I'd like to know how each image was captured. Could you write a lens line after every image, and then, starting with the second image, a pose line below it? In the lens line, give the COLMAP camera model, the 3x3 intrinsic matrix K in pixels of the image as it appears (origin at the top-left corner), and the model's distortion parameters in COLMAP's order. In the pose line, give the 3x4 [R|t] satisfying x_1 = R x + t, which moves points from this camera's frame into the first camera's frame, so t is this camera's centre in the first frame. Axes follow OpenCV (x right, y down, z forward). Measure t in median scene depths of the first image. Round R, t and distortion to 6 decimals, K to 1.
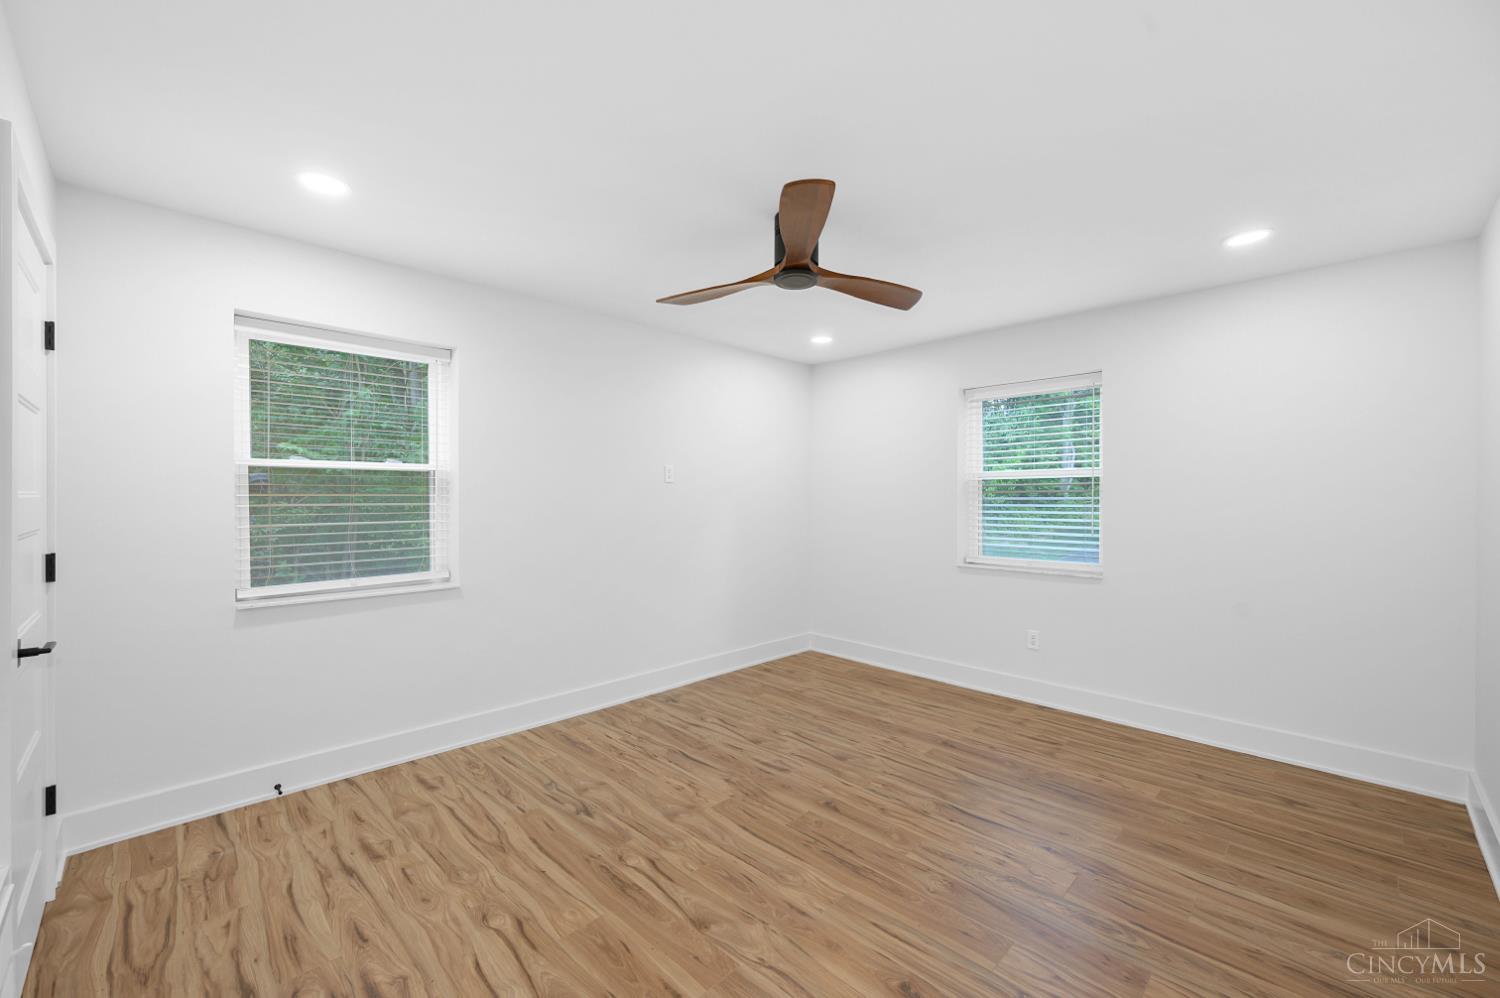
lens RADIAL K [[567.1, 0, 751.4], [0, 567.1, 495.2], [0, 0, 1]] dist [-0.000925, -0.000025]
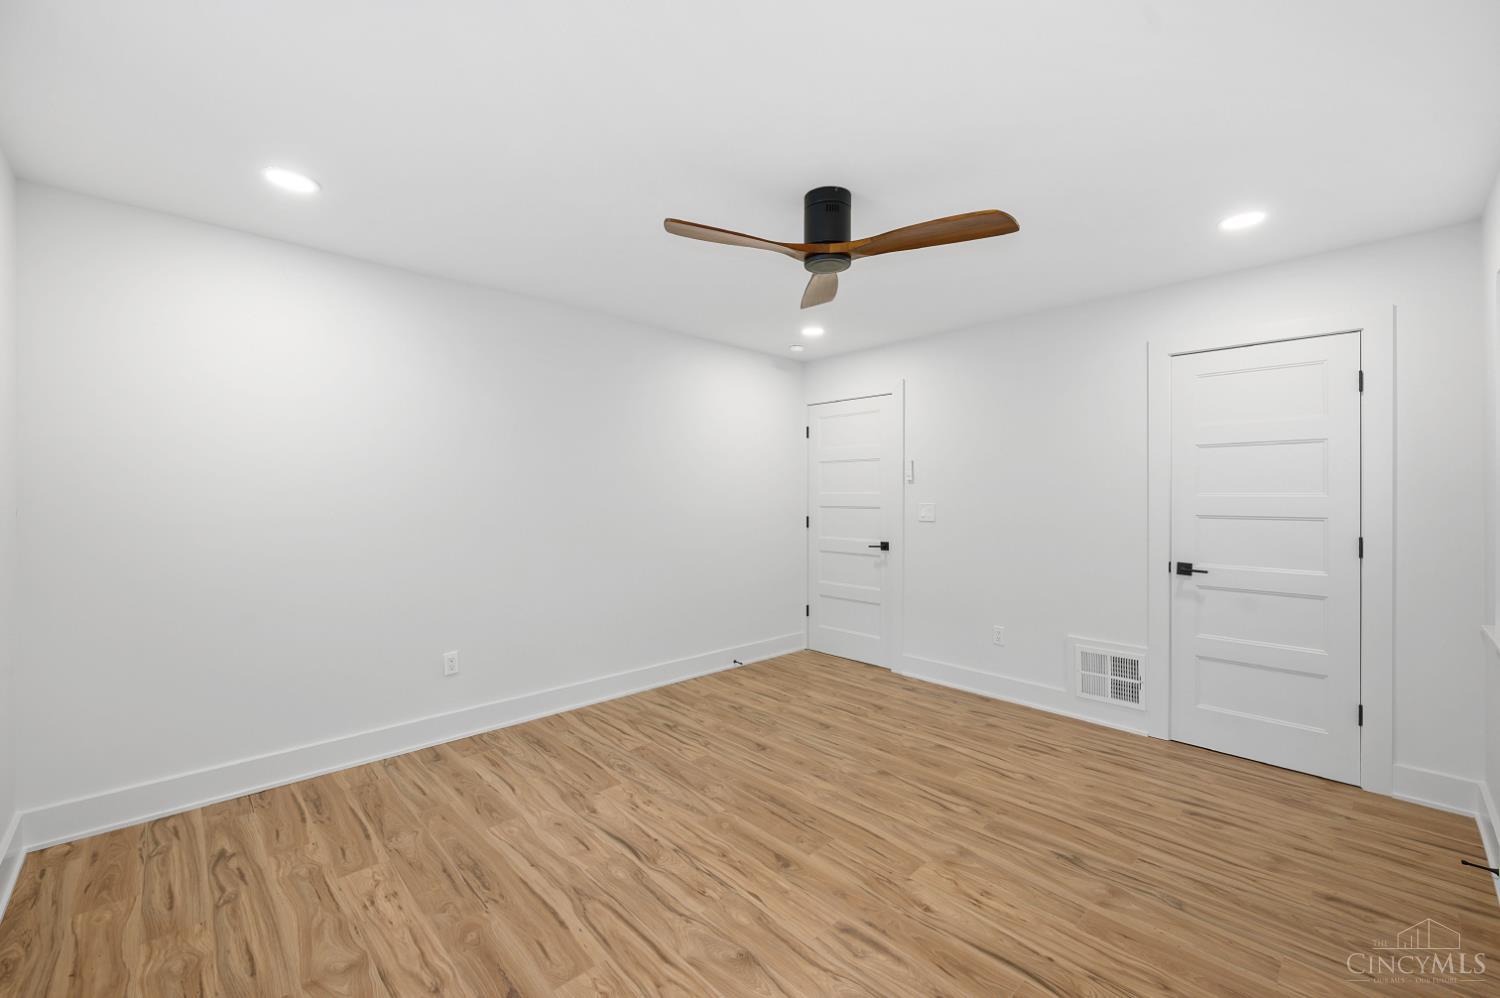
lens RADIAL K [[567.1, 0, 751.4], [0, 567.1, 495.2], [0, 0, 1]] dist [-0.000925, -0.000025]
pose [[-0.999611, -0.006313, 0.027175, 0.181205], [-0.006462, 0.999965, -0.005379, 0.013297], [-0.027140, -0.005552, -0.999616, 1.996686]]
